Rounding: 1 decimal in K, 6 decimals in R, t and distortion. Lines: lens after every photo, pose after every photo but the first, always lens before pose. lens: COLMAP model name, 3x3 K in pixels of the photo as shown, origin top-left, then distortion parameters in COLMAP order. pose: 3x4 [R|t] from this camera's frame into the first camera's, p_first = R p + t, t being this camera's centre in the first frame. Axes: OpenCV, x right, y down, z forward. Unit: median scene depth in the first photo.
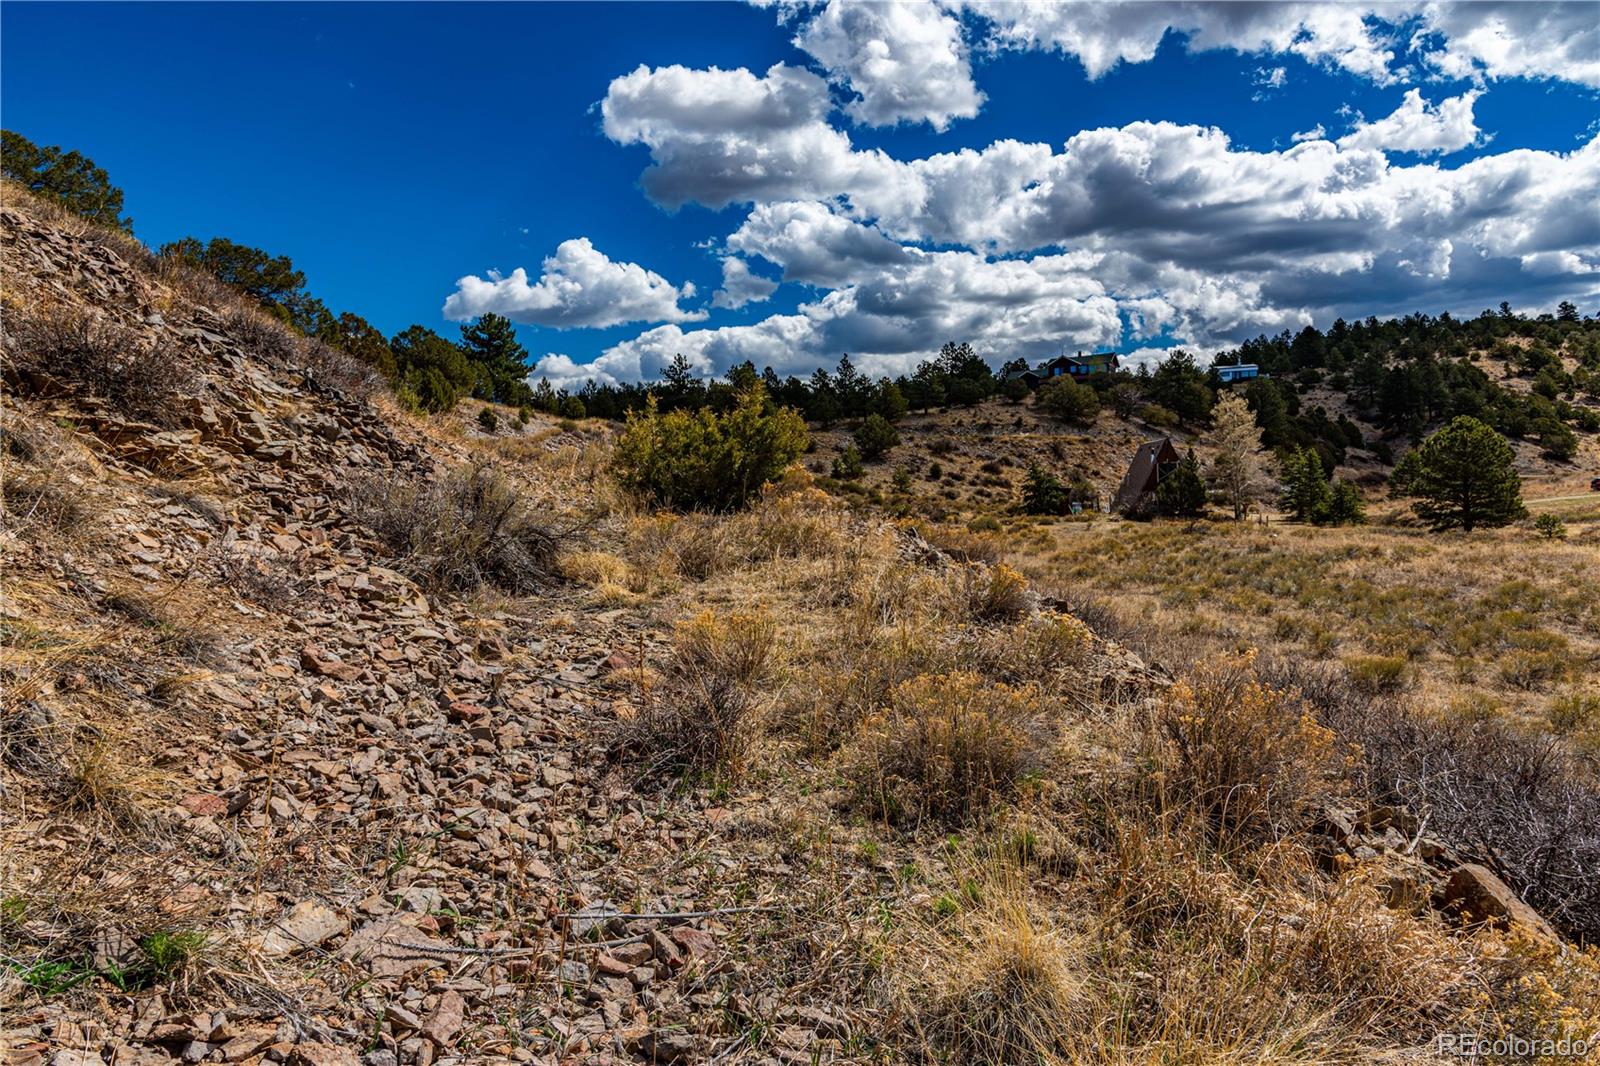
lens RADIAL K [[1157.4, 0, 800.0], [0, 1157.4, 533.0], [0, 0, 1]] dist [0.036689, 0.000190]
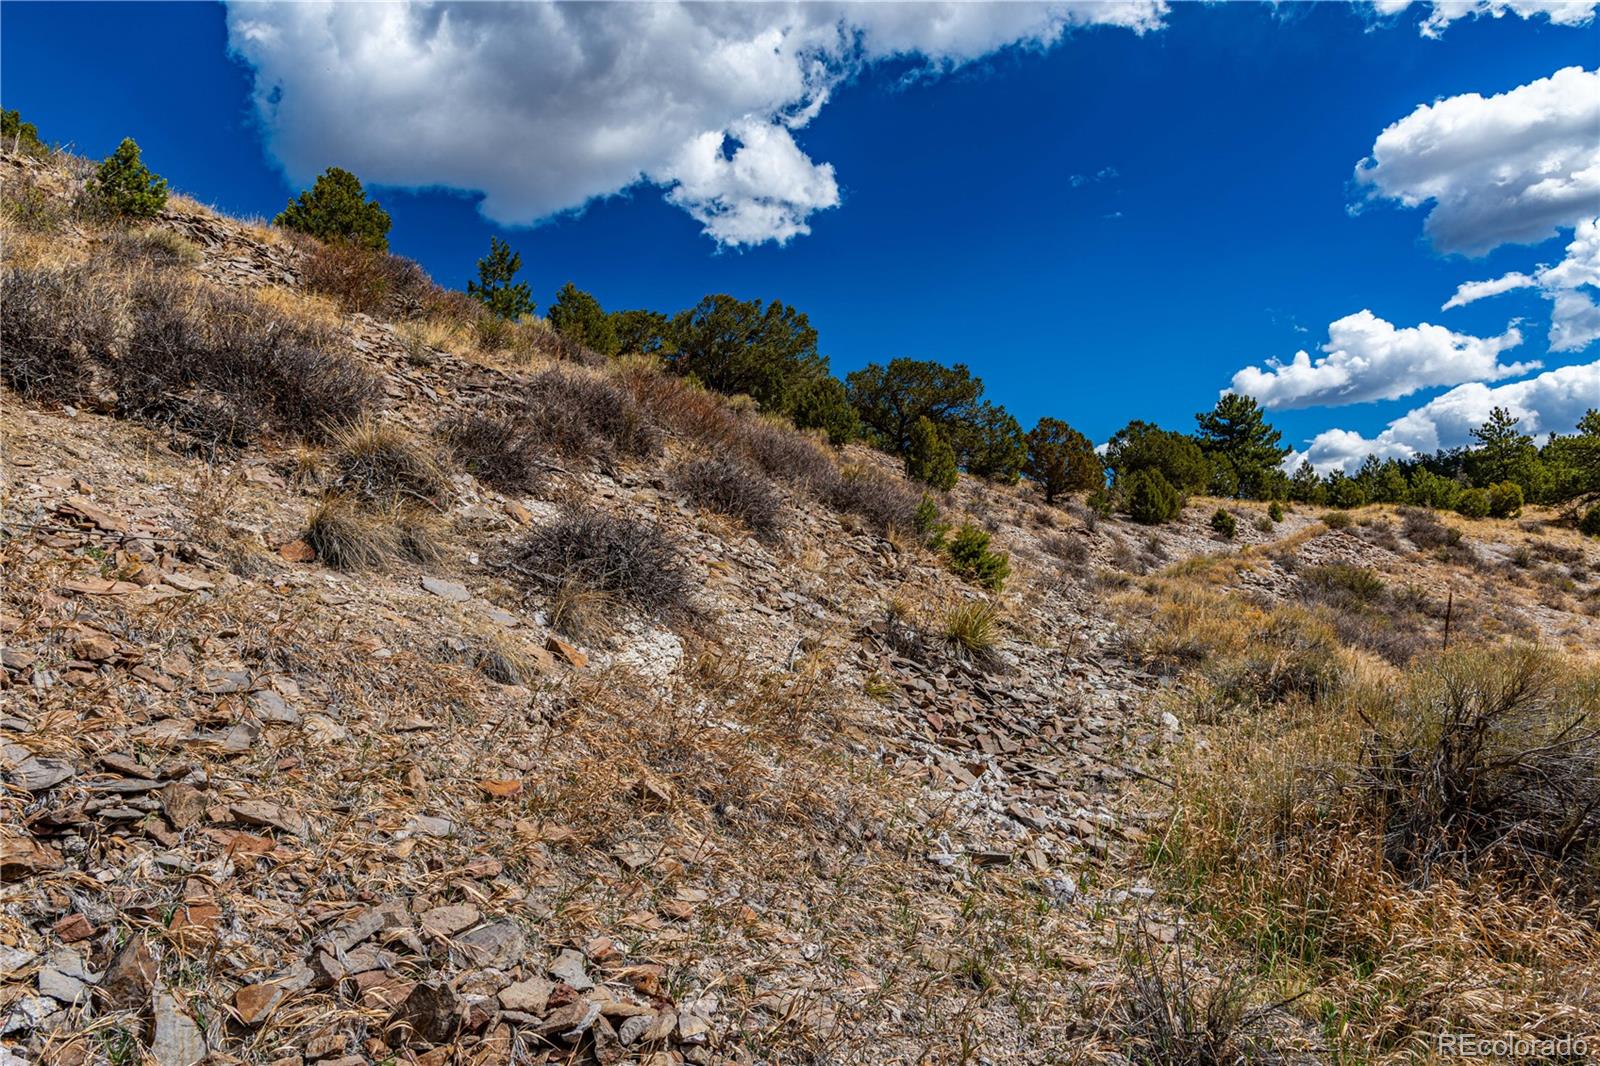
lens RADIAL K [[1071.1, 0, 799.3], [0, 1071.1, 512.9], [0, 0, 1]] dist [0.026432, -0.003240]
pose [[0.775604, -0.089173, -0.624889, -0.026953], [0.029191, 0.993979, -0.105611, -0.029517], [0.630544, 0.063671, 0.773537, 0.203976]]
